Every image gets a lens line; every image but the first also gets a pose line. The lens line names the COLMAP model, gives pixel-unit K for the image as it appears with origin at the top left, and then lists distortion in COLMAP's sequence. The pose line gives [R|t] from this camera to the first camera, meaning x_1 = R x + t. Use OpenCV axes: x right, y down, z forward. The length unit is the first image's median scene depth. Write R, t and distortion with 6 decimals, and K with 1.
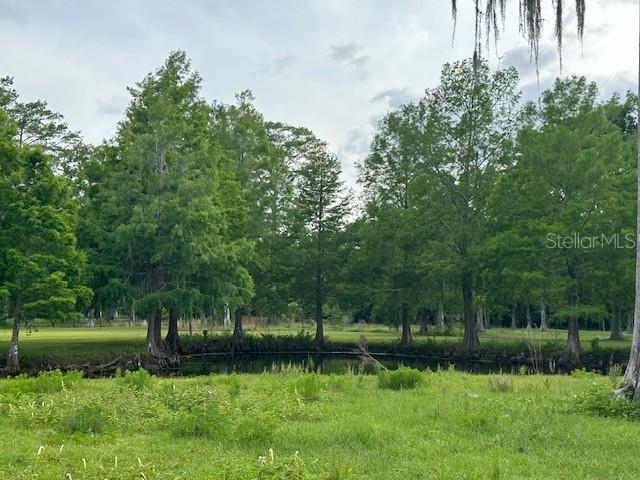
lens RADIAL K [[851.5, 0, 320.0], [0, 851.5, 240.0], [0, 0, 1]] dist [0.132317, -0.054724]
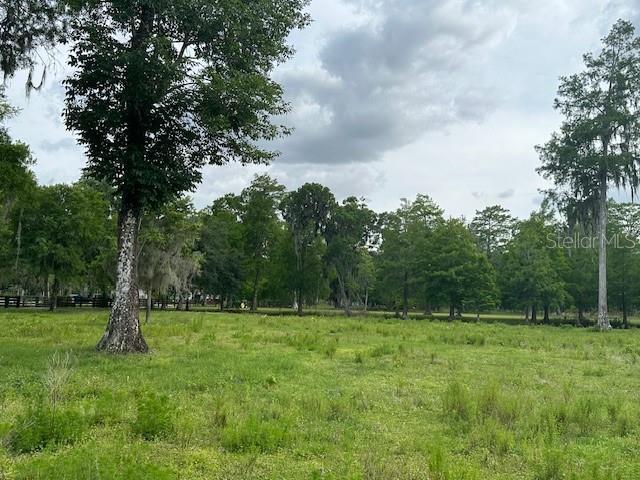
lens RADIAL K [[556.5, 0, 320.0], [0, 556.5, 240.0], [0, 0, 1]] dist [0.074453, -0.100844]
pose [[0.795230, -0.060544, -0.603277, 0.383169], [0.038030, 0.998023, -0.050030, -0.072761], [0.605114, 0.016843, 0.795961, -0.862488]]
